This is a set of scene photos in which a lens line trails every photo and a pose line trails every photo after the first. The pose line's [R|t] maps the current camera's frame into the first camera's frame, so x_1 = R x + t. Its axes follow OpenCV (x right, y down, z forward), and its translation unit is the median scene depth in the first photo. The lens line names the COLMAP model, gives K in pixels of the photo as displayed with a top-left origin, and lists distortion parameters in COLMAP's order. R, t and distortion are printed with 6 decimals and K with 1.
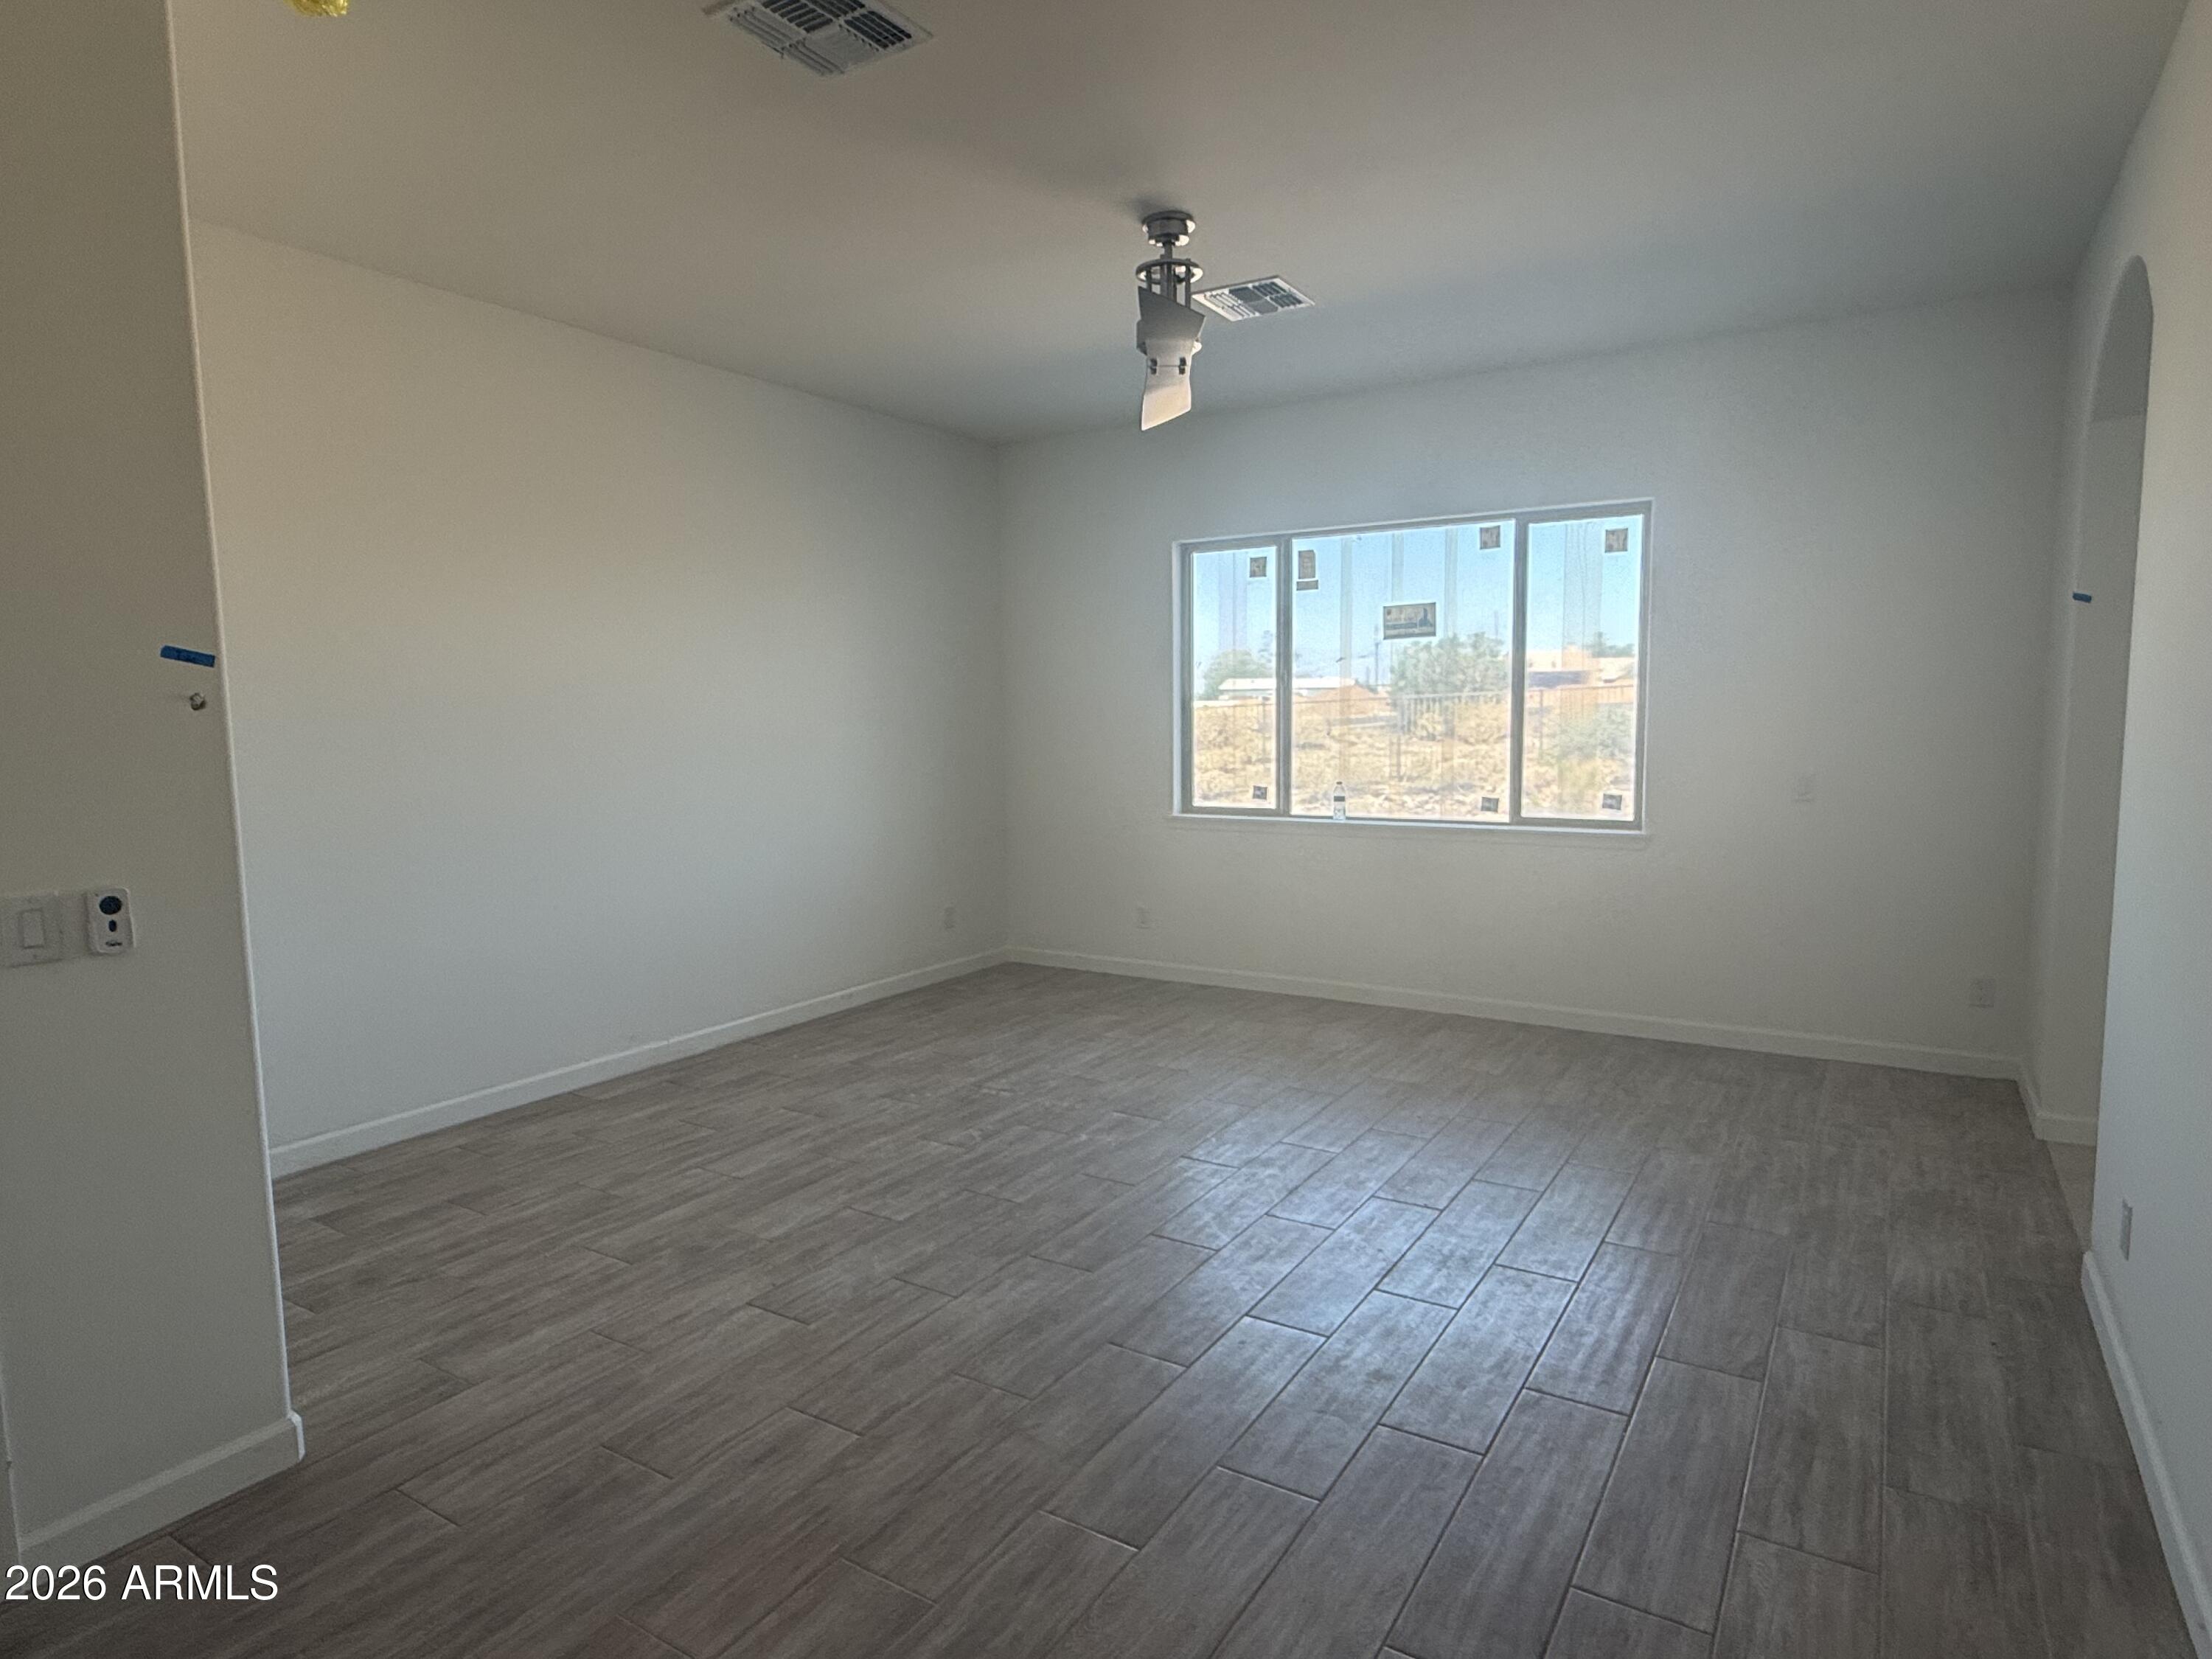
lens RADIAL K [[1236.4, 0, 1106.3], [0, 1236.4, 832.0], [0, 0, 1]] dist [0.000531, 0.000008]
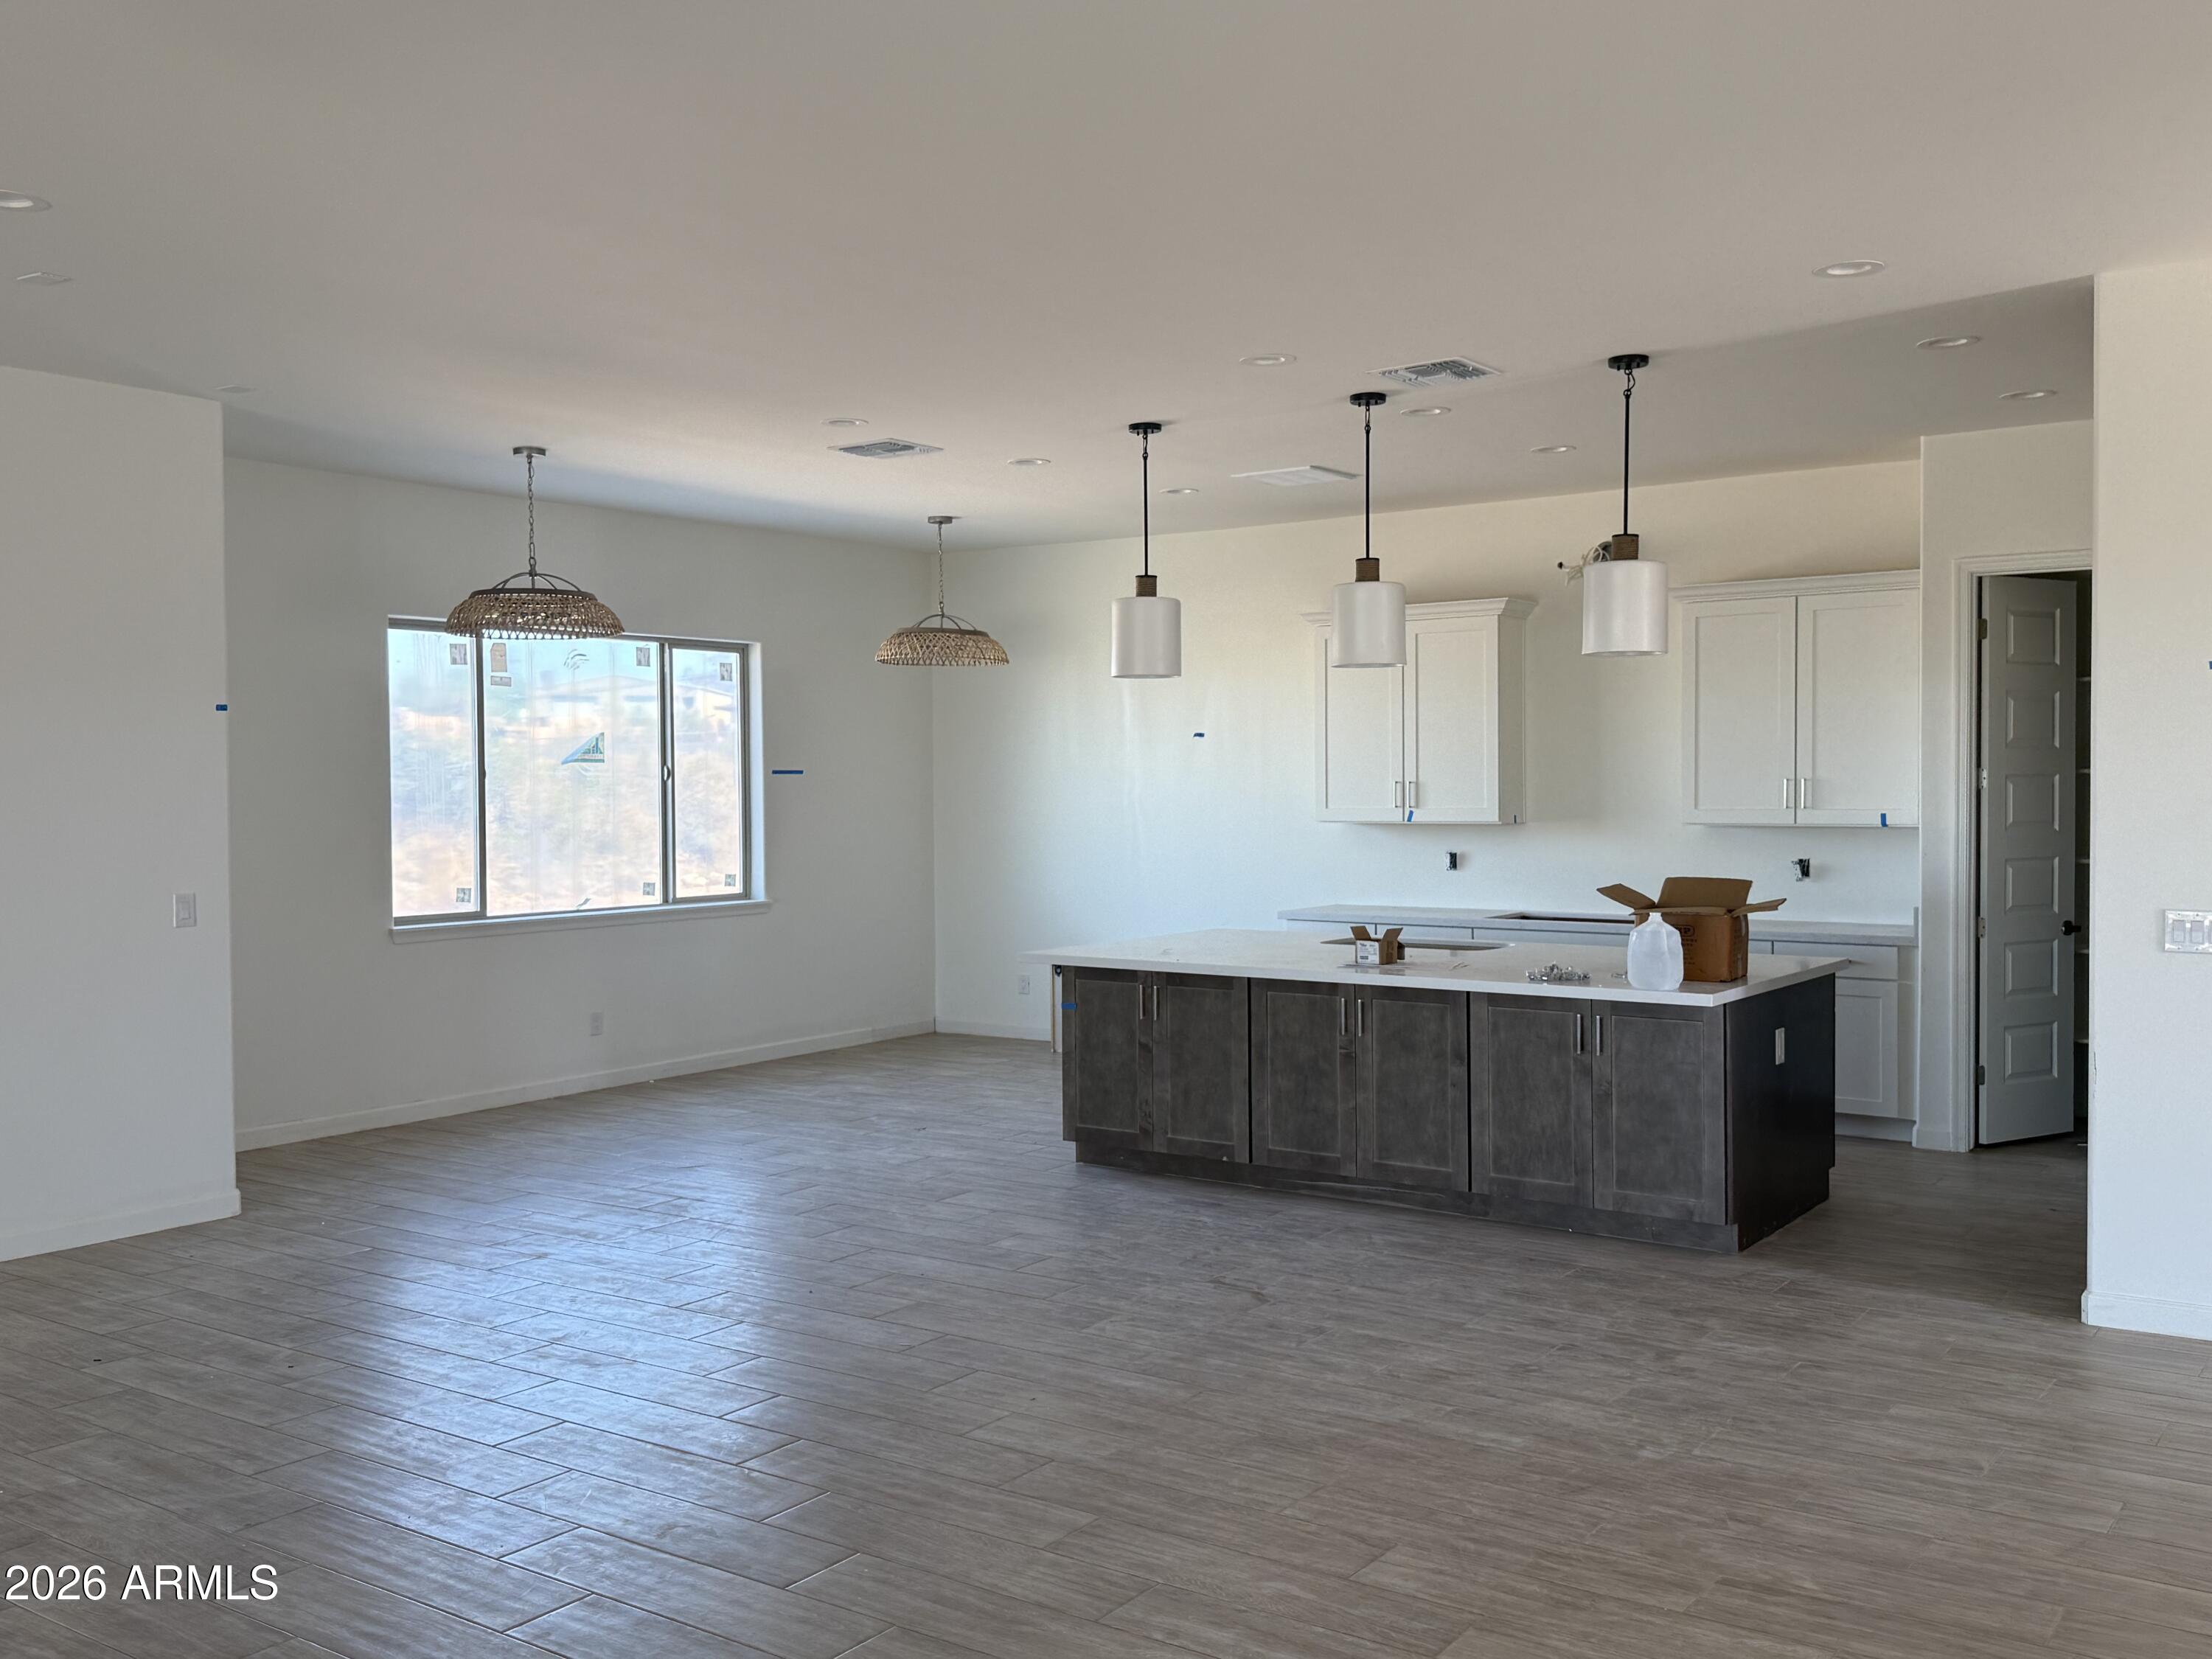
lens RADIAL K [[1998.5, 0, 1105.9], [0, 1998.5, 829.5], [0, 0, 1]] dist [0.001026, 0.000028]
pose [[0.038972, -0.017486, 0.999087, -1.492898], [0.093543, 0.995520, 0.013775, -0.061801], [-0.994852, 0.092920, 0.040433, 0.501404]]
